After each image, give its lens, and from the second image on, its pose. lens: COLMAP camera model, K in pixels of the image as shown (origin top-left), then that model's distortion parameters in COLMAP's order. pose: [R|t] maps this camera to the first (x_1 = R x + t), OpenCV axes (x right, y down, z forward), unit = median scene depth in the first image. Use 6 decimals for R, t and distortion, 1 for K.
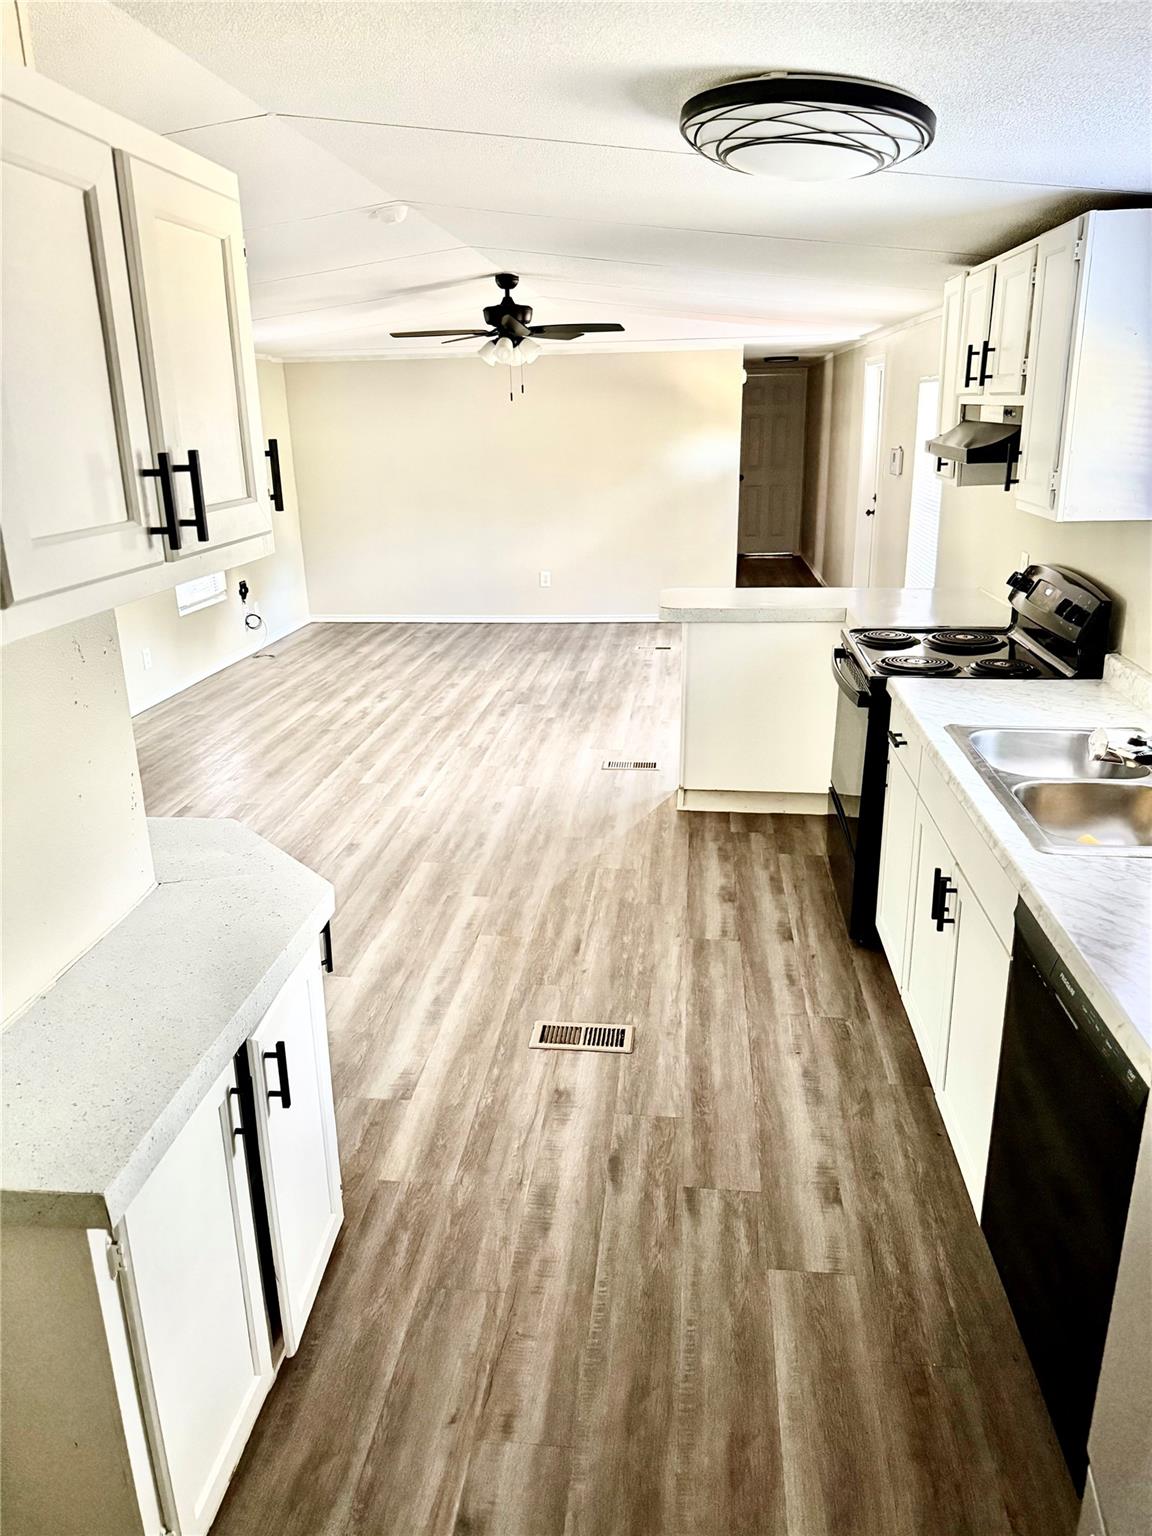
lens RADIAL K [[1065.7, 0, 570.3], [0, 1065.7, 768.7], [0, 0, 1]] dist [0.177940, -0.379079]
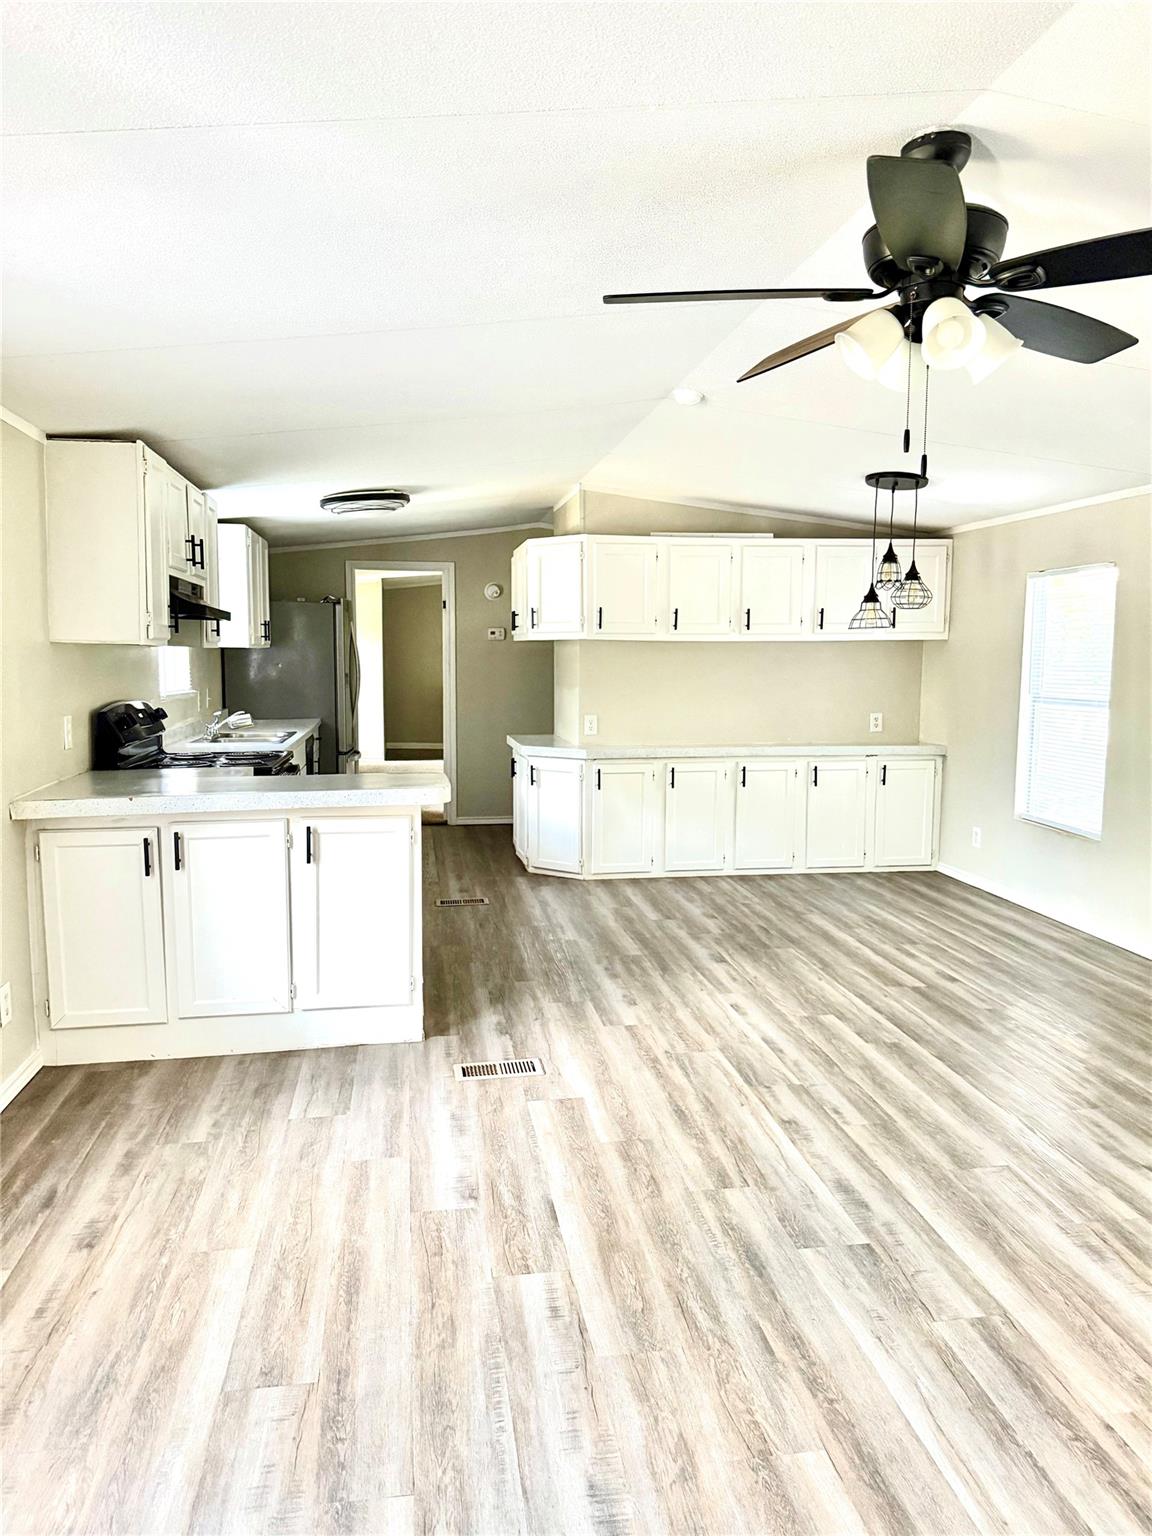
lens RADIAL K [[1065.7, 0, 570.3], [0, 1065.7, 768.7], [0, 0, 1]] dist [0.177940, -0.379079]
pose [[-0.965181, 0.046211, -0.257467, 0.206596], [-0.066414, 0.908728, 0.412071, -0.522501], [0.253010, 0.414823, -0.874018, 1.767064]]
